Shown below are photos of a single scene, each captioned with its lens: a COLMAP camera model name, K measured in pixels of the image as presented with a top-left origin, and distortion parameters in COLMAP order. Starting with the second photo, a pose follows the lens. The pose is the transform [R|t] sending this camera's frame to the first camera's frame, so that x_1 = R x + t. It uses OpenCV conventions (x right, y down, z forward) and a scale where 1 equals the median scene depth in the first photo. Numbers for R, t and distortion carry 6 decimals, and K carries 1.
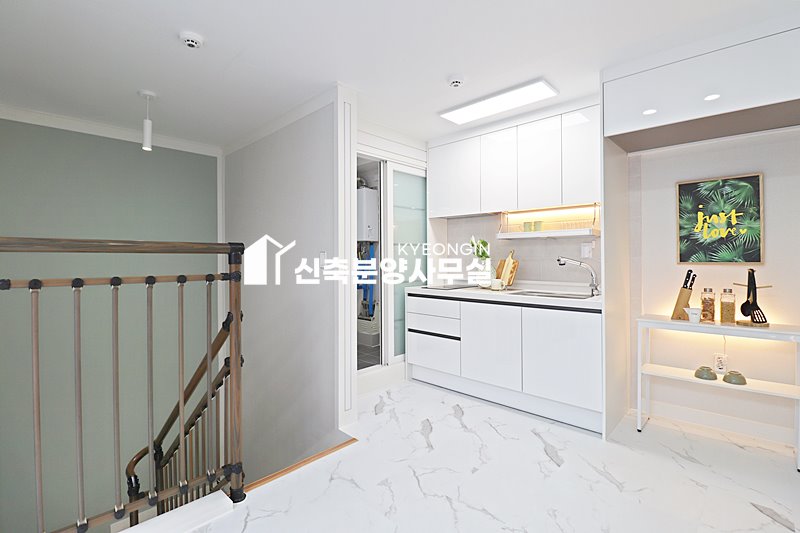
lens RADIAL K [[370.2, 0, 403.6], [0, 370.2, 256.6], [0, 0, 1]] dist [-0.004829, -0.010890]
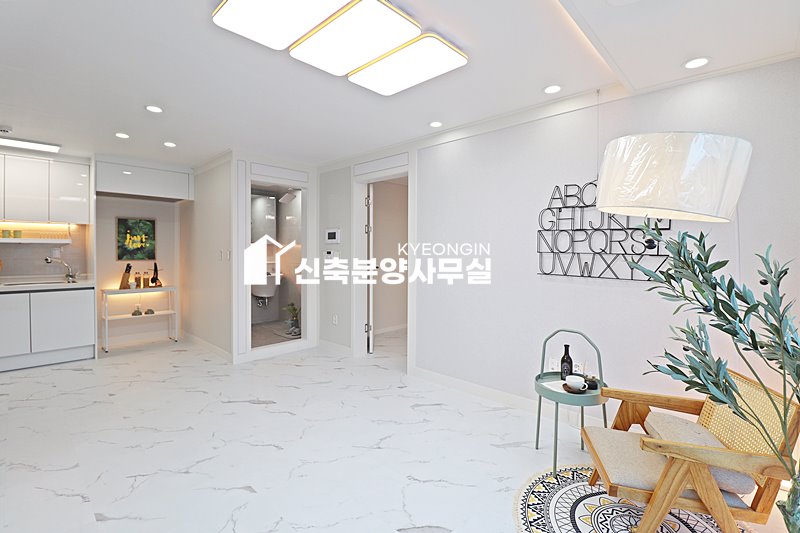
lens RADIAL K [[370.2, 0, 399.7], [0, 370.2, 258.4], [0, 0, 1]] dist [-0.004829, -0.010890]
pose [[-0.004007, -0.010725, 0.999934, -1.135318], [-0.005794, 0.999926, 0.010701, -0.020528], [-0.999975, -0.005751, -0.004069, -0.431308]]
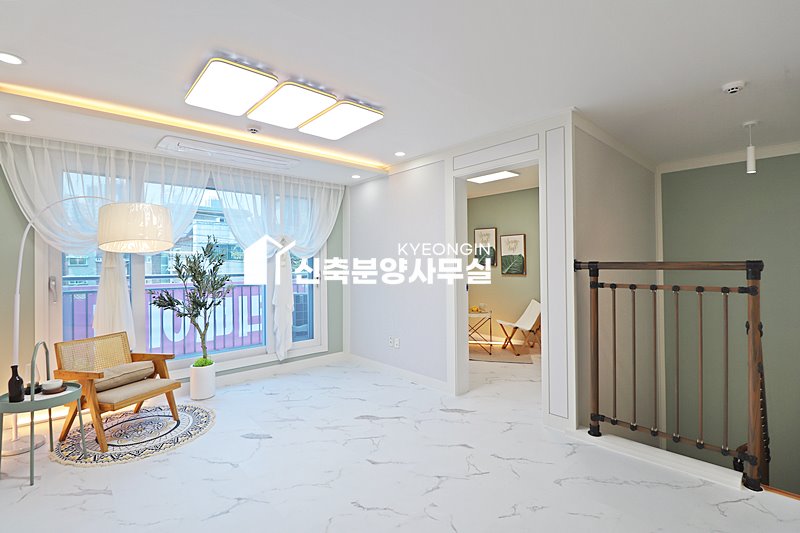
lens RADIAL K [[370.2, 0, 400.6], [0, 370.2, 264.6], [0, 0, 1]] dist [-0.004829, -0.010890]
pose [[-0.073209, 0.010704, -0.997259, 0.497356], [0.012272, 0.999876, 0.009831, -0.033906], [0.997241, -0.011518, -0.073332, 0.007610]]
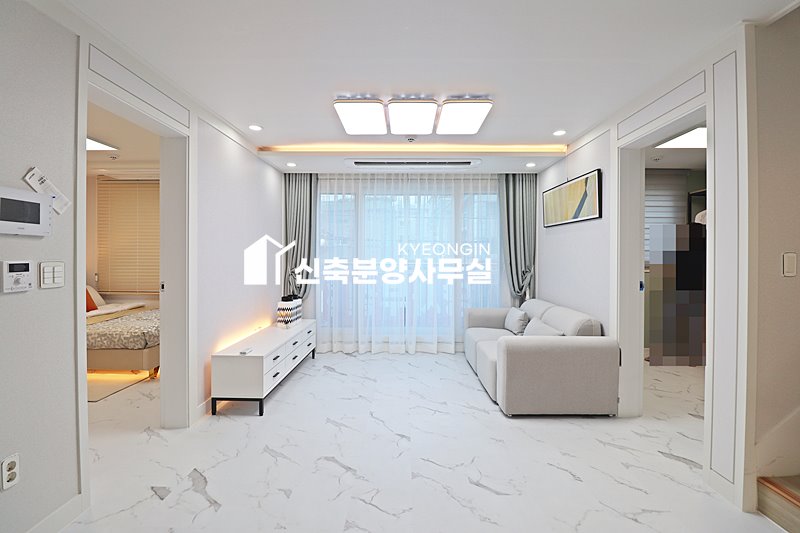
lens RADIAL K [[370.2, 0, 401.0], [0, 370.2, 257.1], [0, 0, 1]] dist [-0.004829, -0.010890]
pose [[-0.731360, 0.007766, -0.681947, 0.357521], [0.004342, 0.999968, 0.006731, -0.021556], [0.681978, 0.001962, -0.731370, 0.446949]]
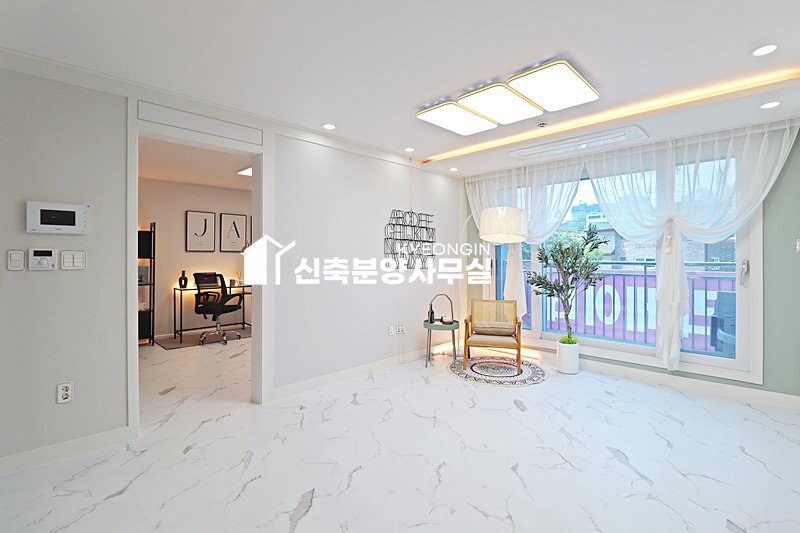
lens RADIAL K [[370.2, 0, 399.3], [0, 370.2, 260.8], [0, 0, 1]] dist [-0.004829, -0.010890]
pose [[-0.999606, 0.009217, 0.026498, -0.161954], [0.009424, 0.999926, 0.007723, -0.010268], [-0.026425, 0.007969, -0.999619, 0.688737]]
